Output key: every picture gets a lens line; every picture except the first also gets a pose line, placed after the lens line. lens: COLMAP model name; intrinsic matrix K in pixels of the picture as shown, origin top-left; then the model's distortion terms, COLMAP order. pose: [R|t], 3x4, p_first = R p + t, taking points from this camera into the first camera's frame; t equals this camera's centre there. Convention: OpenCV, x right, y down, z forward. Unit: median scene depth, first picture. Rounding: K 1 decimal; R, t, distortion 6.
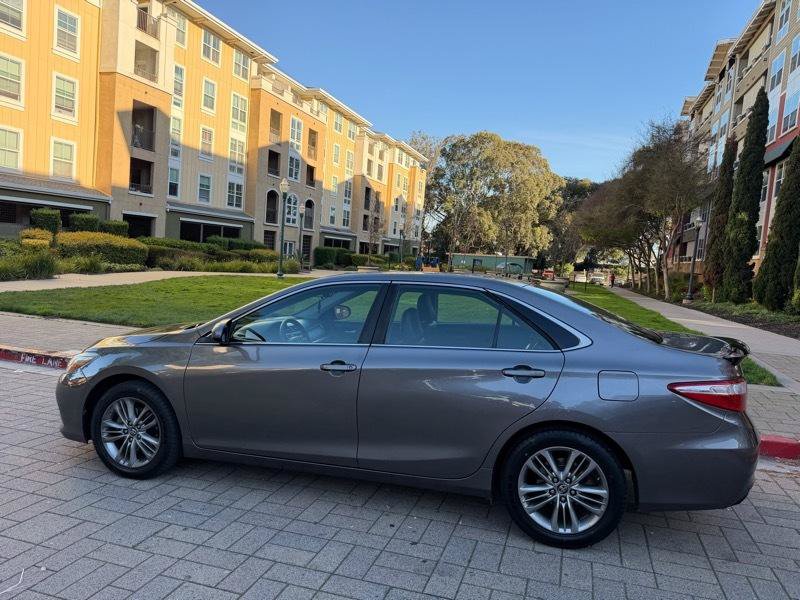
lens RADIAL K [[562.0, 0, 402.1], [0, 562.0, 304.1], [0, 0, 1]] dist [0.037967, -0.054004]
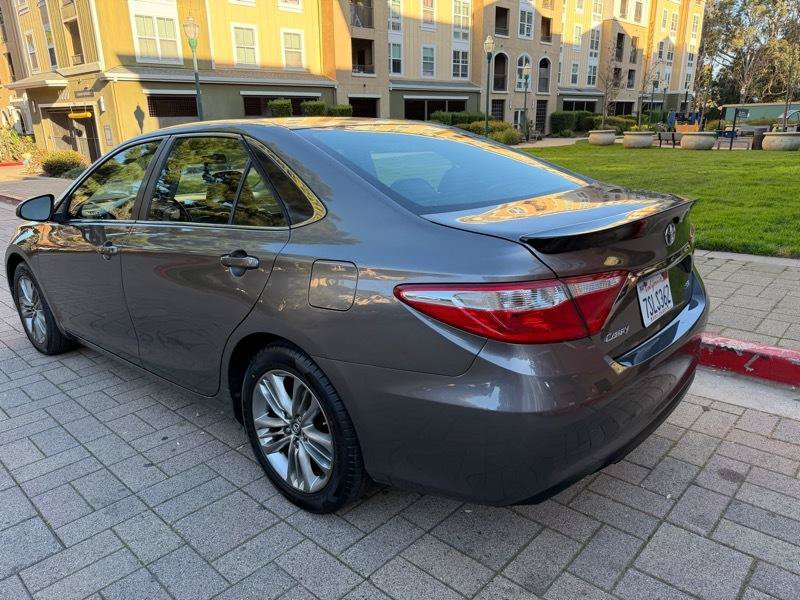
lens RADIAL K [[562.0, 0, 399.9], [0, 562.0, 300.7], [0, 0, 1]] dist [0.037967, -0.054004]
pose [[0.898194, 0.049485, -0.436806, 0.051906], [0.043633, 0.978702, 0.200596, 0.003214], [0.437429, -0.199234, 0.876905, 0.036651]]
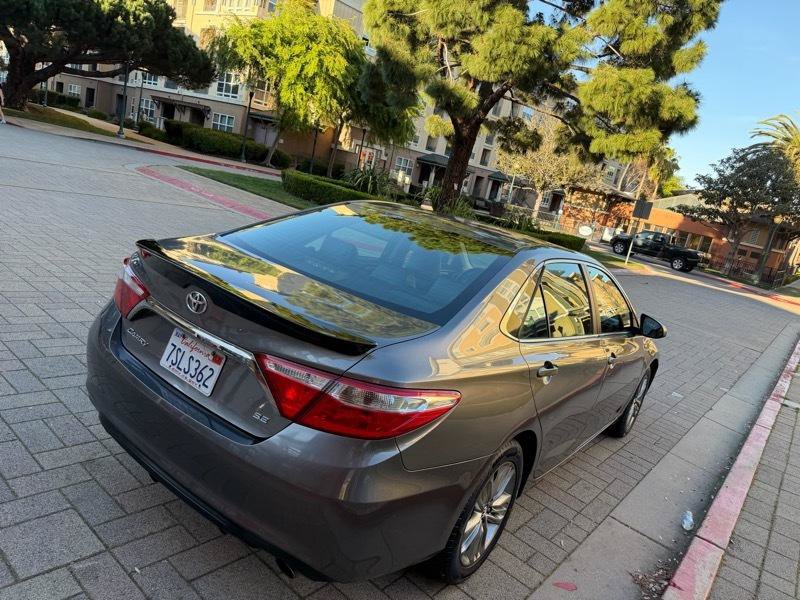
lens RADIAL K [[562.0, 0, 401.2], [0, 562.0, 296.7], [0, 0, 1]] dist [0.037967, -0.054004]
pose [[-0.328527, 0.062438, -0.942429, 0.090743], [-0.320014, 0.931435, 0.173265, -0.006224], [0.888629, 0.358512, -0.286021, 0.117210]]
